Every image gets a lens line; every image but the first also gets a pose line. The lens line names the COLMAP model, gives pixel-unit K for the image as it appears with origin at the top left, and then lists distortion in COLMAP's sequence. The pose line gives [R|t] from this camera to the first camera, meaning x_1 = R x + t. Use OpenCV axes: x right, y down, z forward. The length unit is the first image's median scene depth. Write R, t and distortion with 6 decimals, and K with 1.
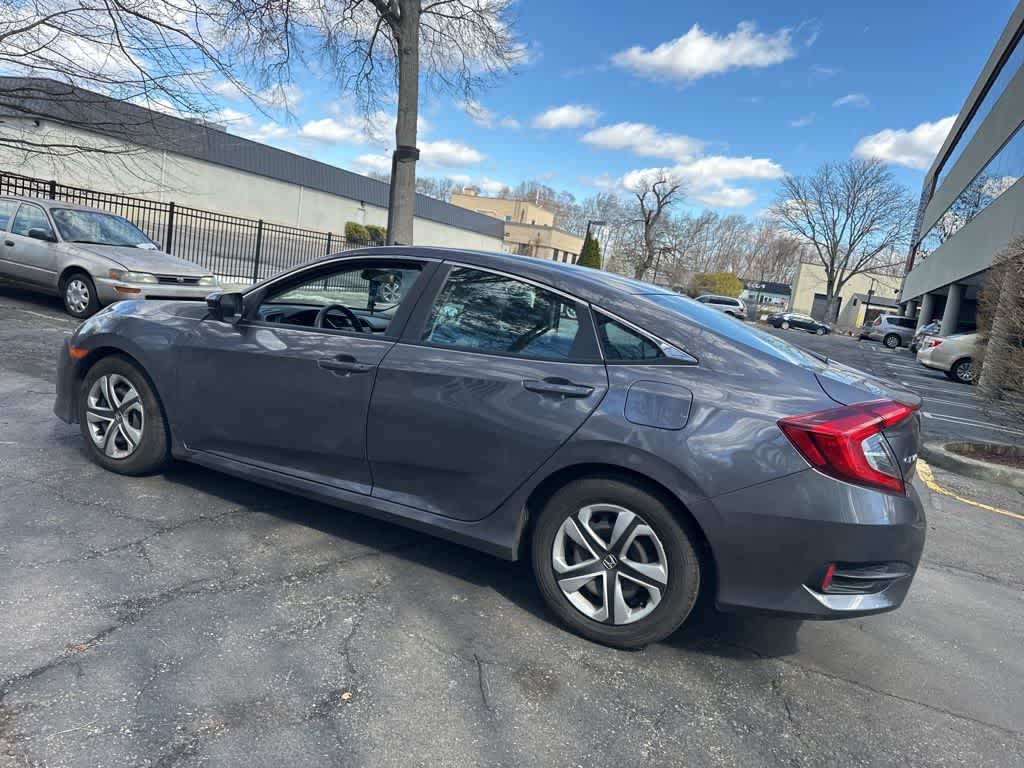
lens RADIAL K [[717.3, 0, 517.2], [0, 717.3, 378.2], [0, 0, 1]] dist [0.065006, -0.092788]
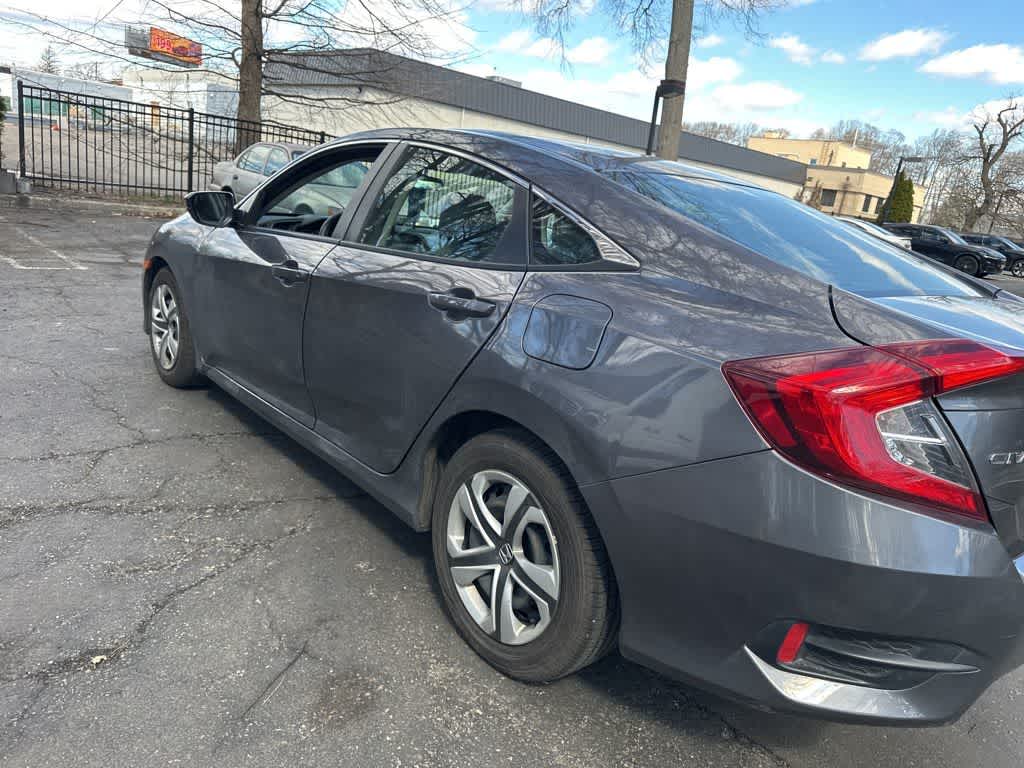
lens RADIAL K [[724.3, 0, 515.4], [0, 724.3, 375.4], [0, 0, 1]] dist [0.028781, -0.039315]
pose [[0.921426, 0.075989, -0.381052, 0.284577], [-0.054108, 0.996229, 0.067828, 0.025336], [0.384769, -0.041880, 0.922062, 0.263739]]
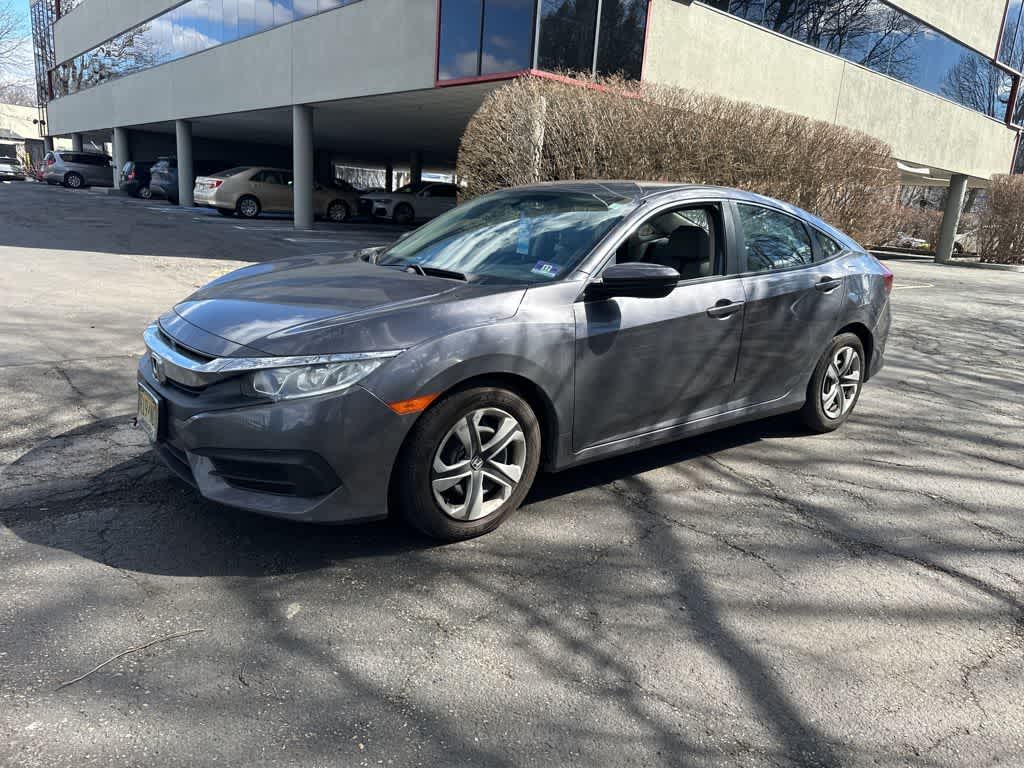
lens RADIAL K [[724.3, 0, 515.4], [0, 724.3, 375.4], [0, 0, 1]] dist [0.028781, -0.039315]
pose [[0.433548, -0.322376, 0.841493, -1.146947], [0.123092, 0.946252, 0.299091, -0.250291], [-0.892684, -0.026089, 0.449927, 0.661410]]
